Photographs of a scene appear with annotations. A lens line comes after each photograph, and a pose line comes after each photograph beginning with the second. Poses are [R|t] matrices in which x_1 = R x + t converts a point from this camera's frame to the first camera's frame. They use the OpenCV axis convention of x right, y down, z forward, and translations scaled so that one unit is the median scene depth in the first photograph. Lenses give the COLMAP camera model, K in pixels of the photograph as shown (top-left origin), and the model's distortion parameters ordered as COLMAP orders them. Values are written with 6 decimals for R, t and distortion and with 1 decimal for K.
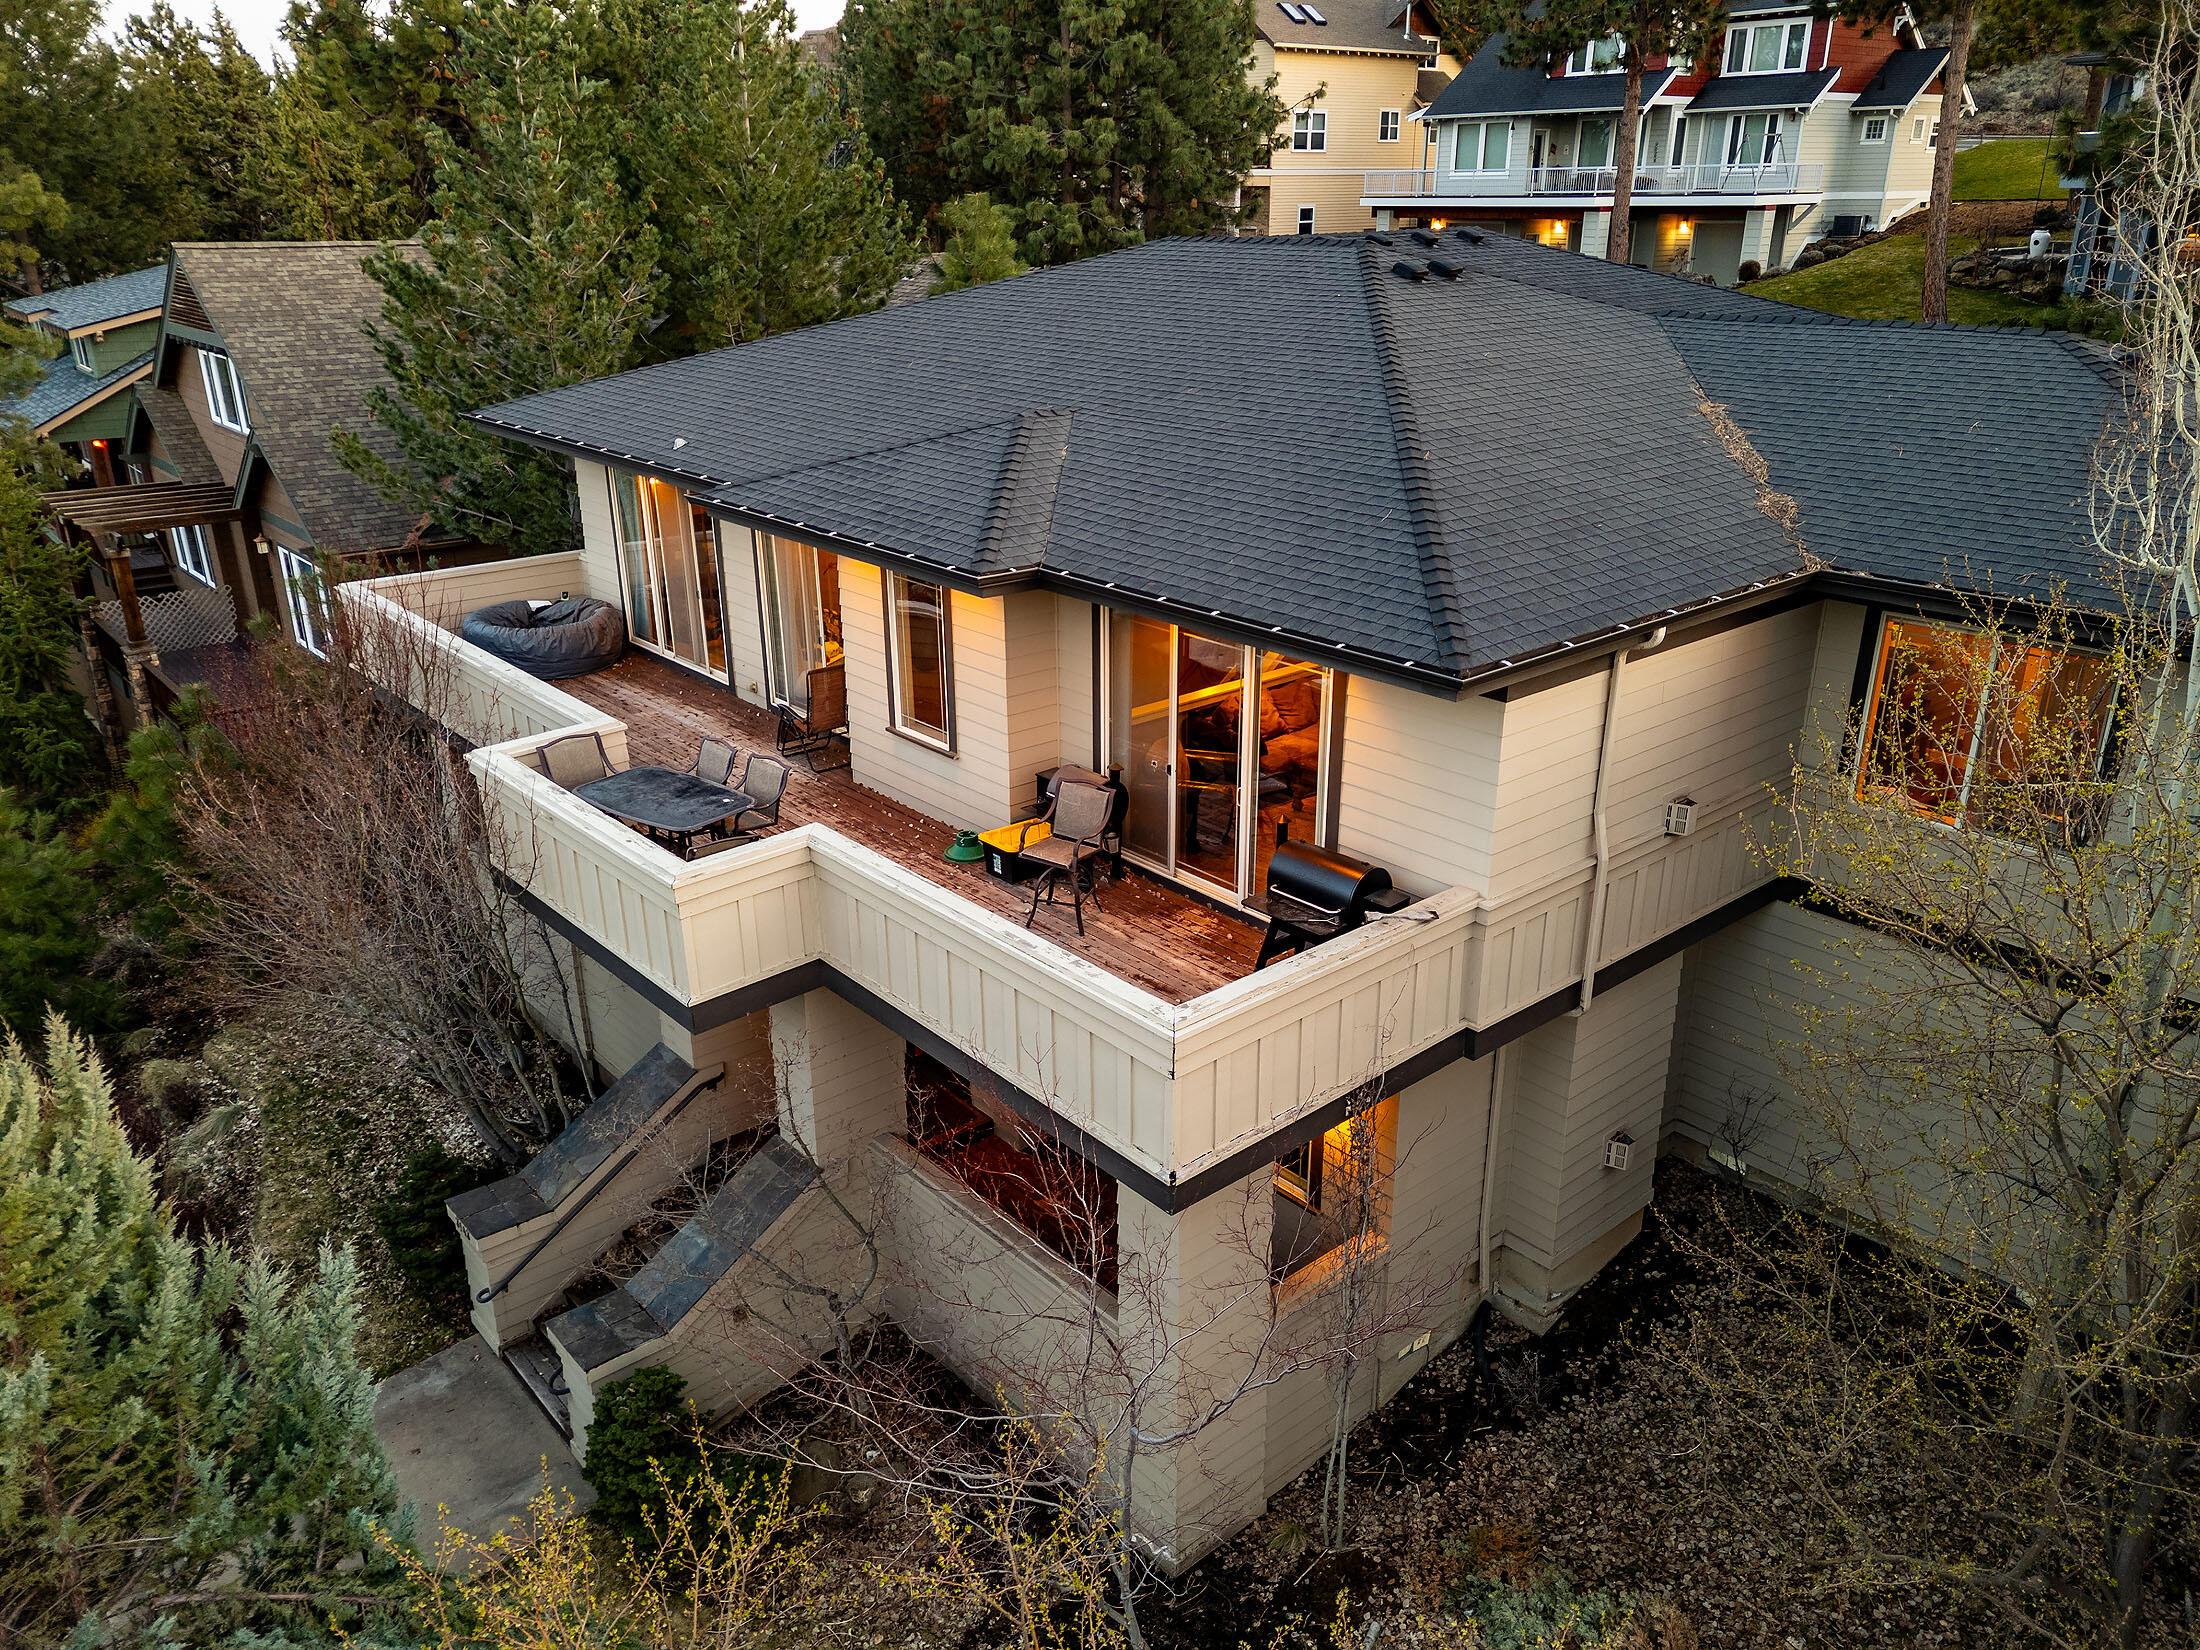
lens RADIAL K [[1603.7, 0, 1100.0], [0, 1603.7, 825.0], [0, 0, 1]] dist [0.072990, -0.060491]
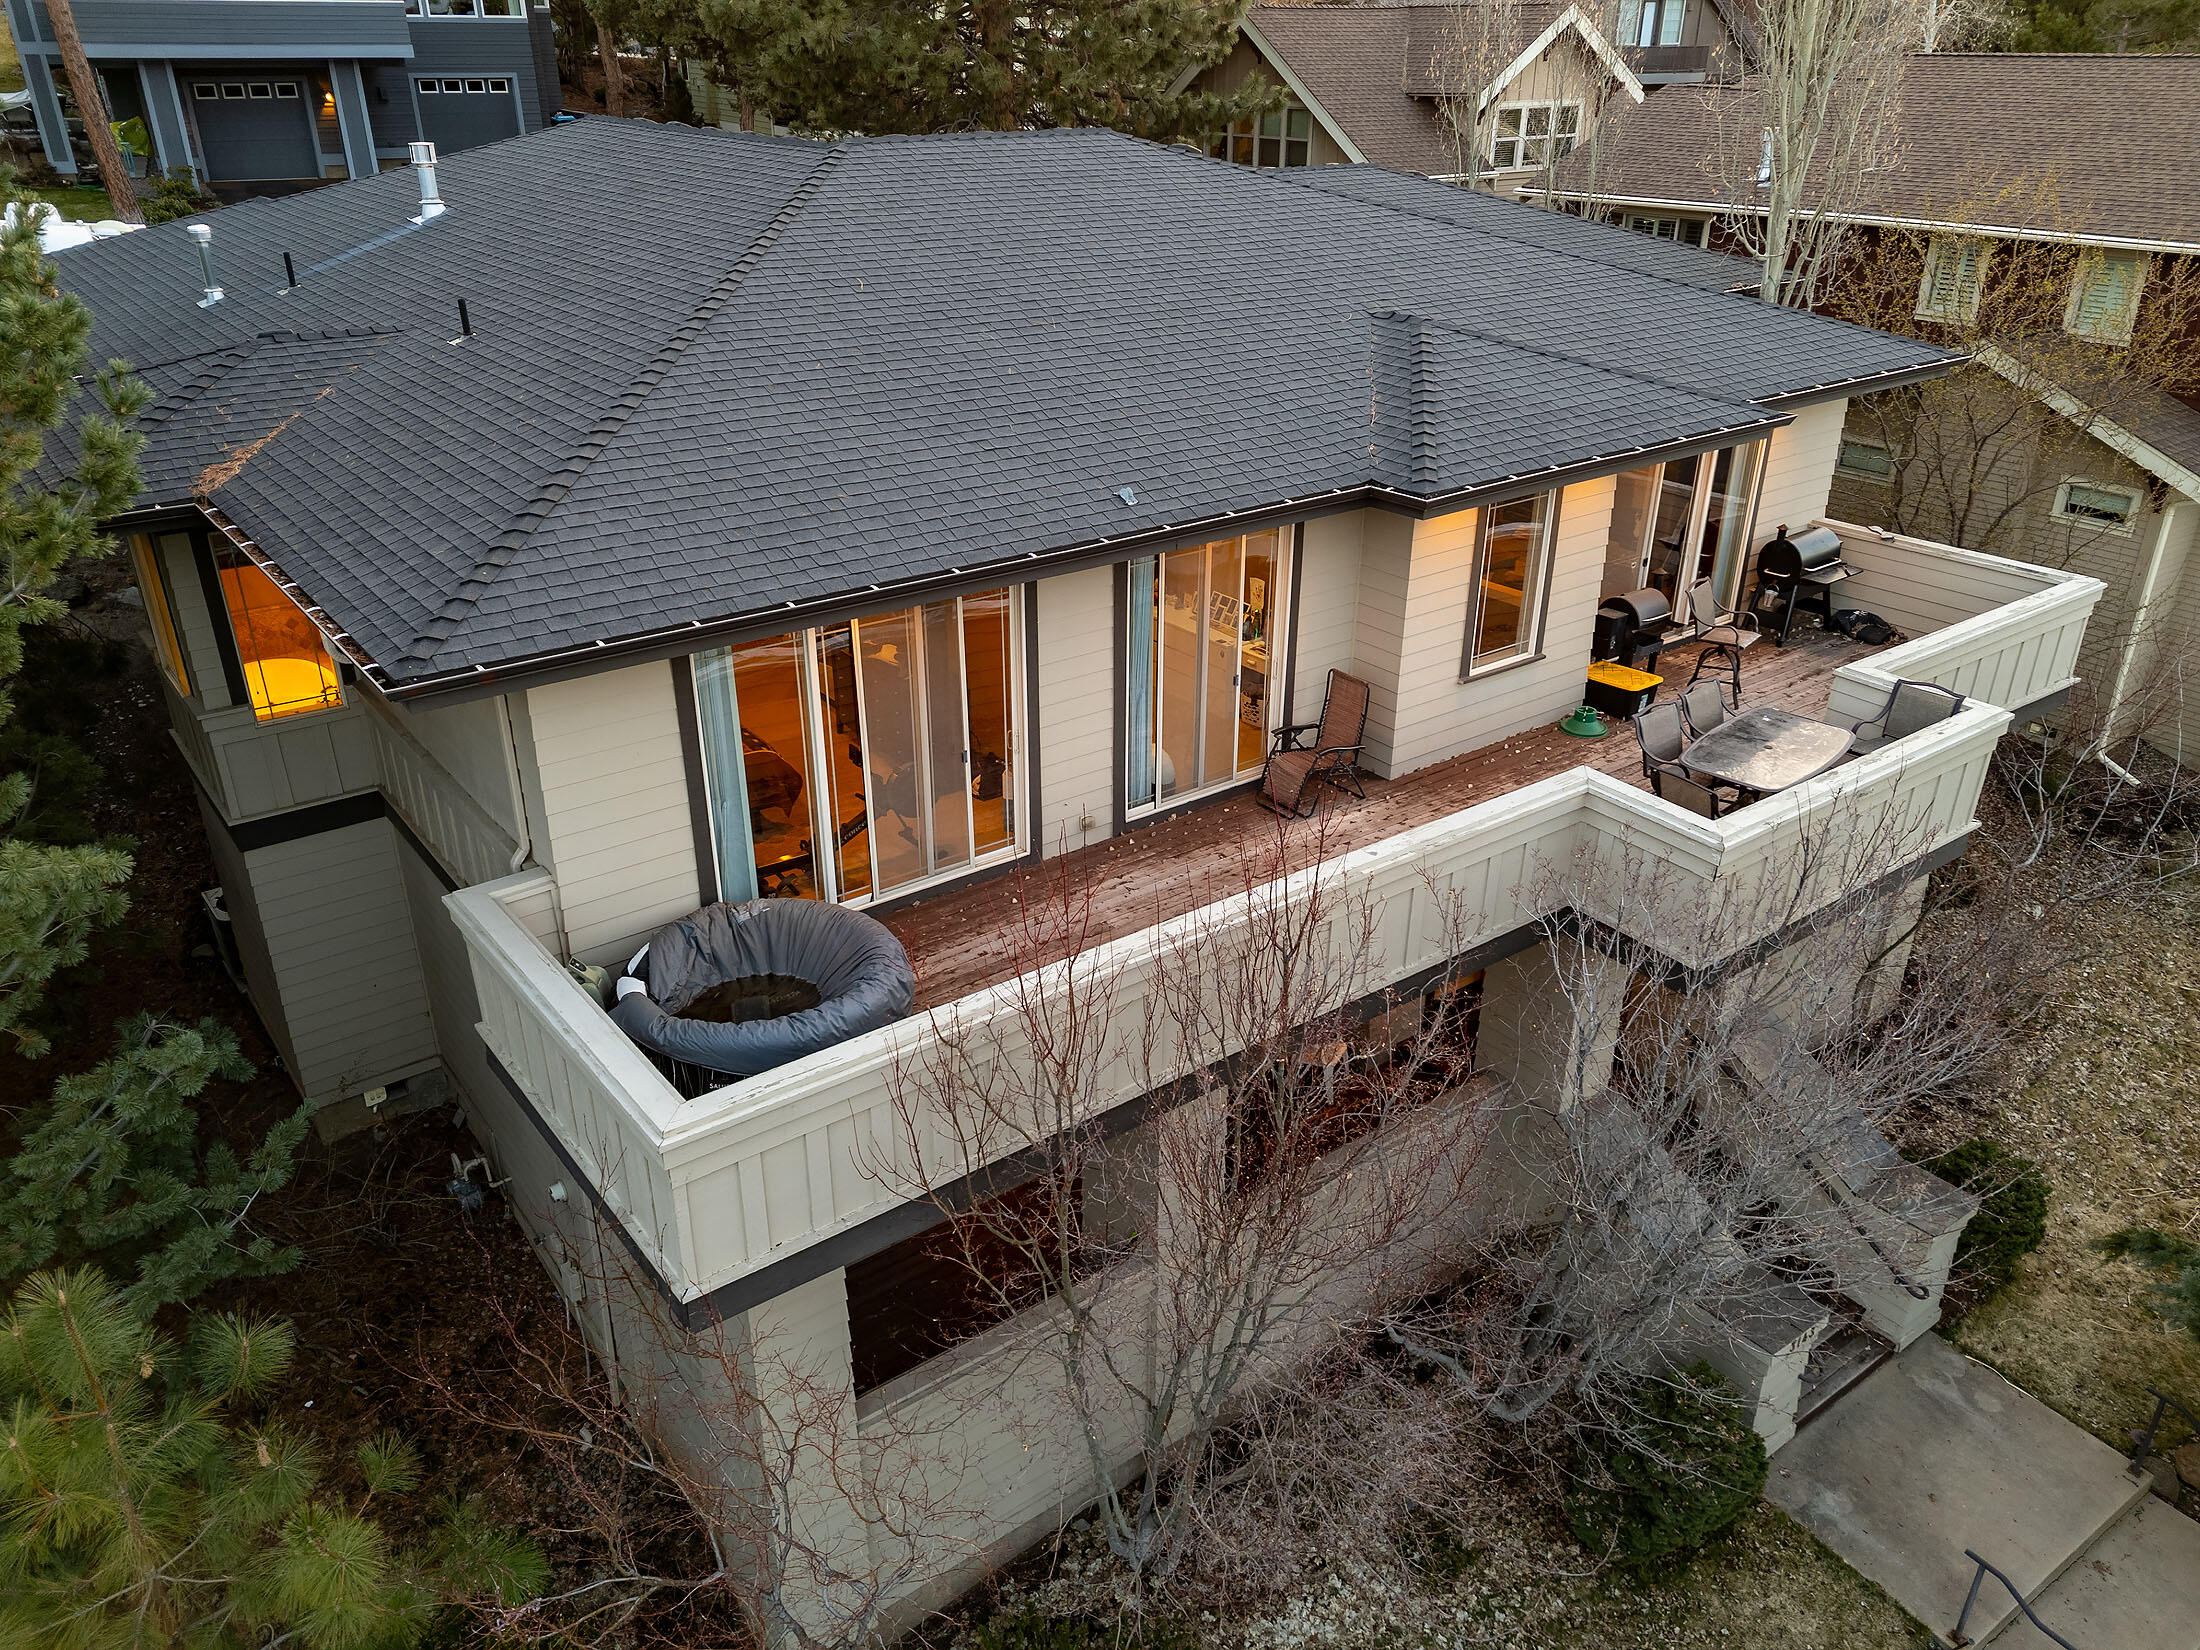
lens RADIAL K [[1604.5, 0, 1097.9], [0, 1604.5, 824.5], [0, 0, 1]] dist [0.072863, -0.058263]
pose [[0.064038, -0.433587, 0.898833, -1.047112], [0.369502, 0.846970, 0.382244, -0.435202], [-0.927021, 0.307643, 0.214450, 1.053043]]
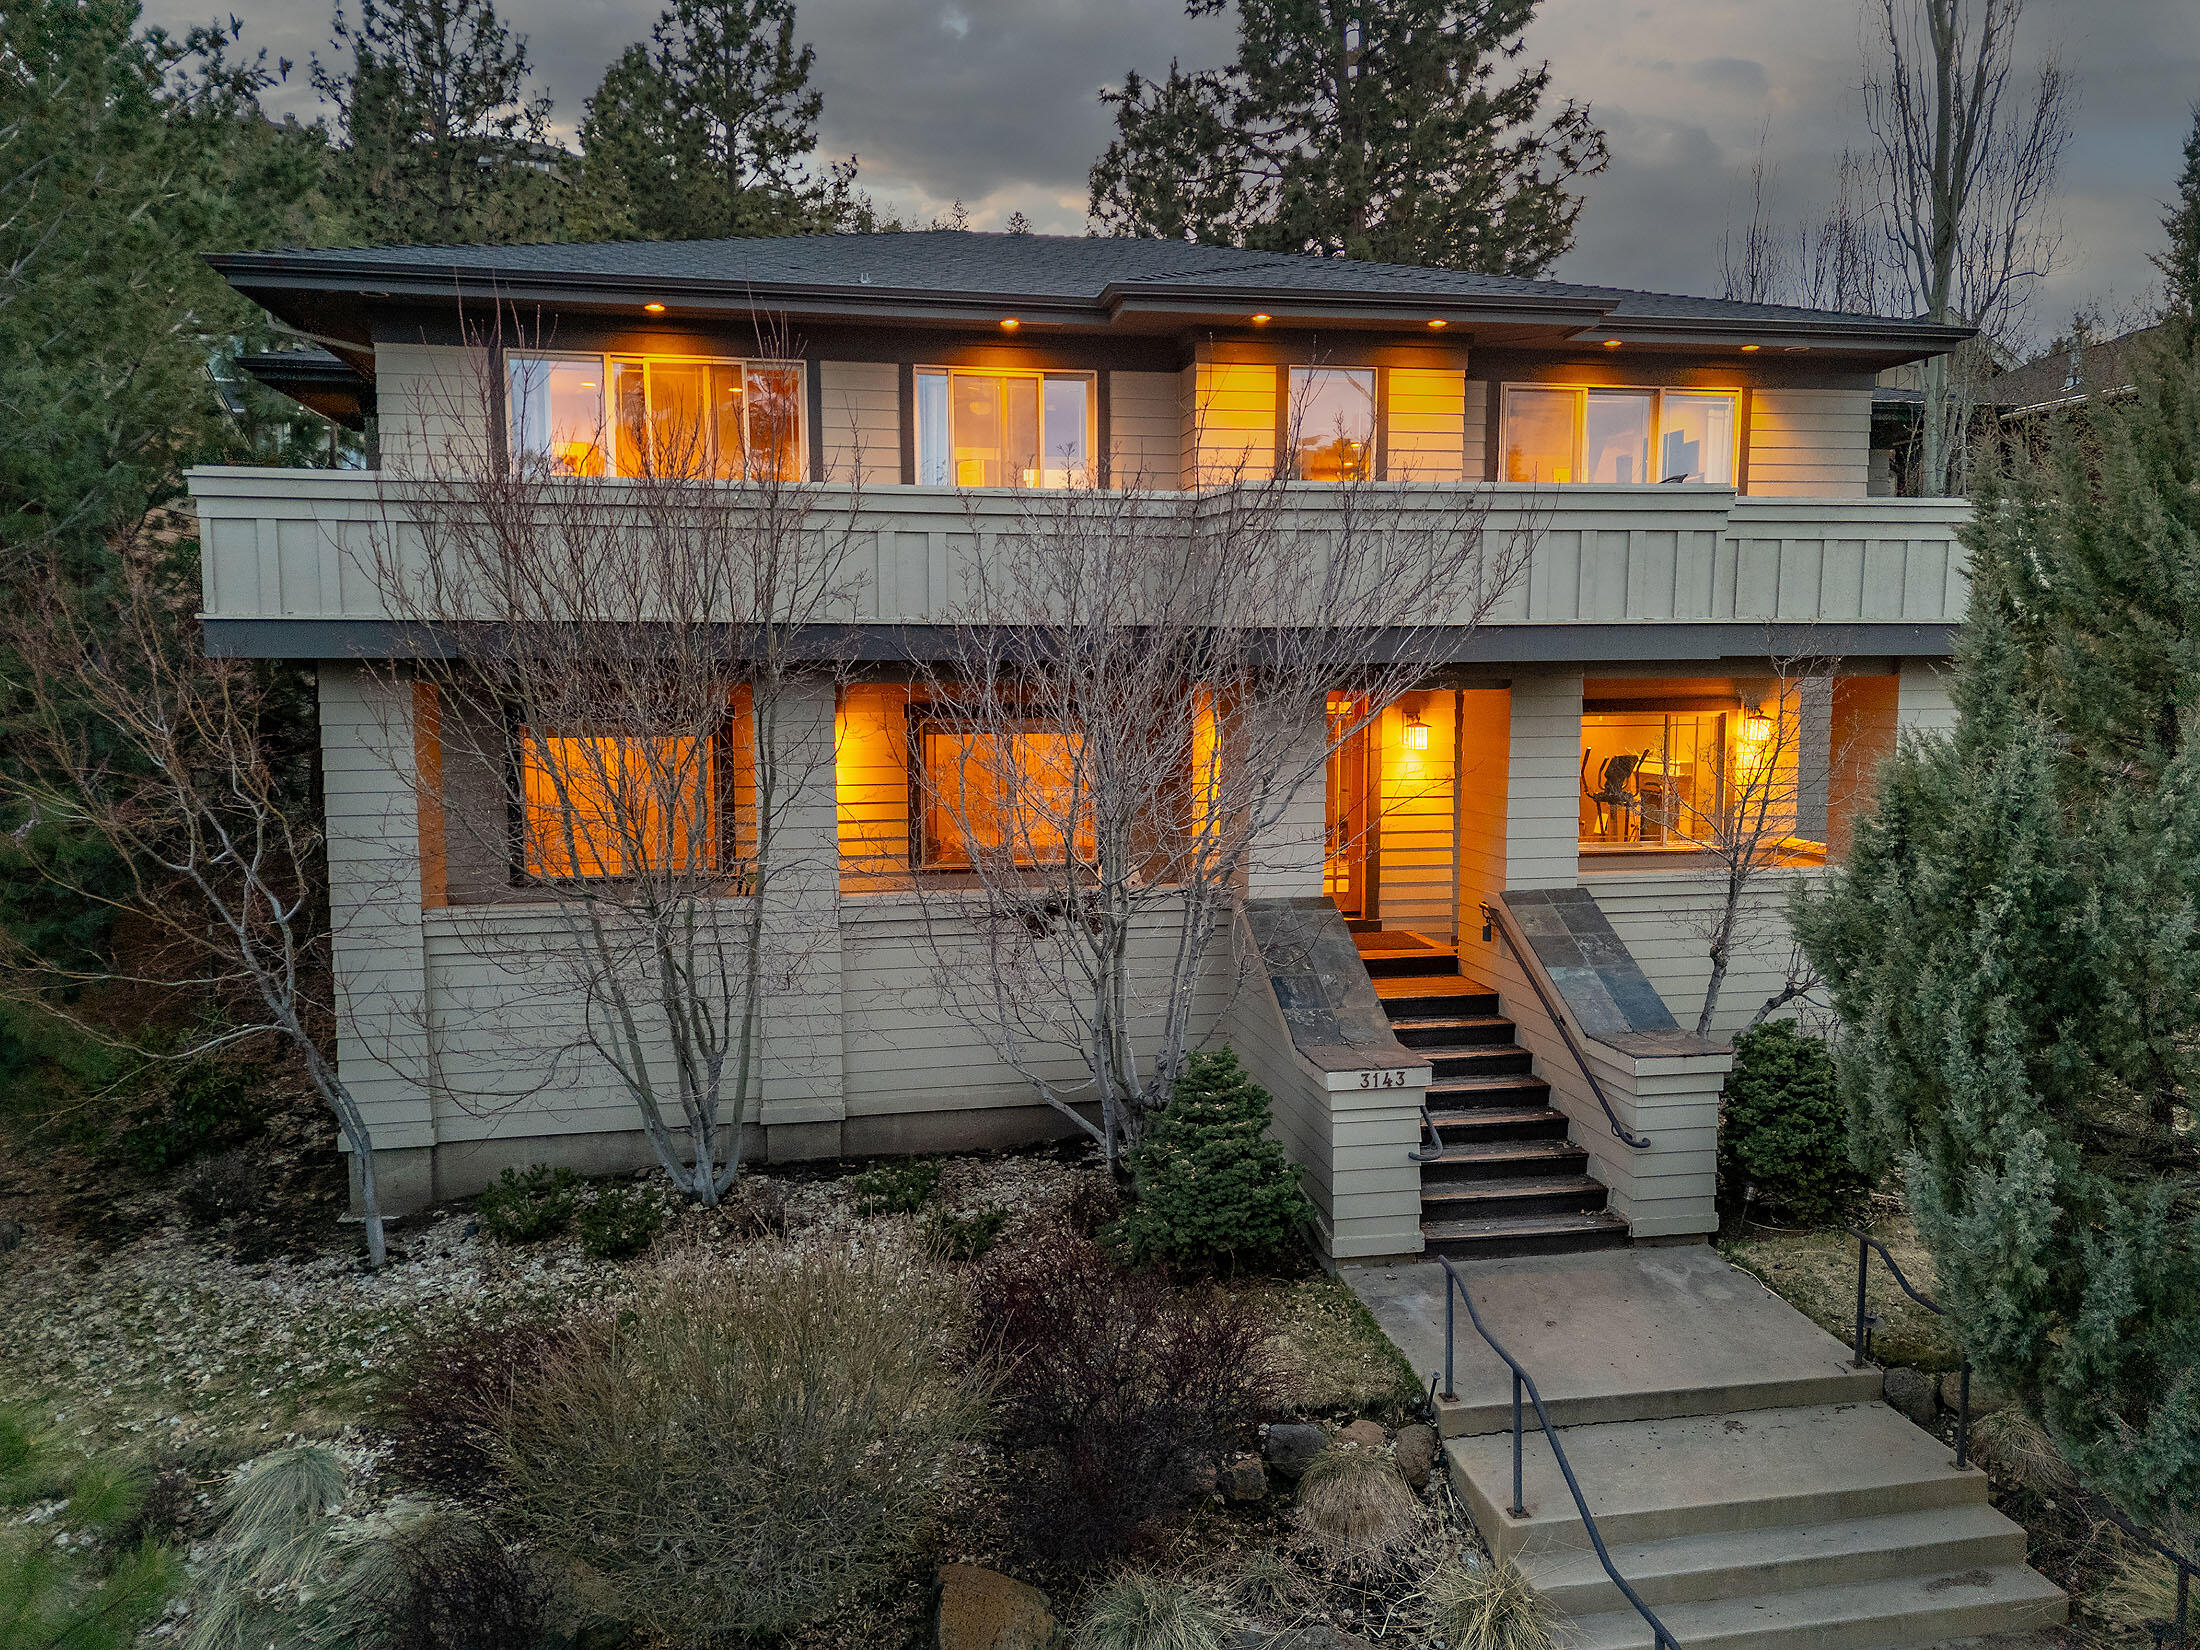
lens RADIAL K [[1604.5, 0, 1097.9], [0, 1604.5, 824.5], [0, 0, 1]] dist [0.072863, -0.058263]
pose [[0.491846, -0.083767, 0.866643, -1.079509], [0.322159, 0.942228, -0.091762, 0.160417], [-0.808889, 0.324330, 0.490418, 0.683194]]
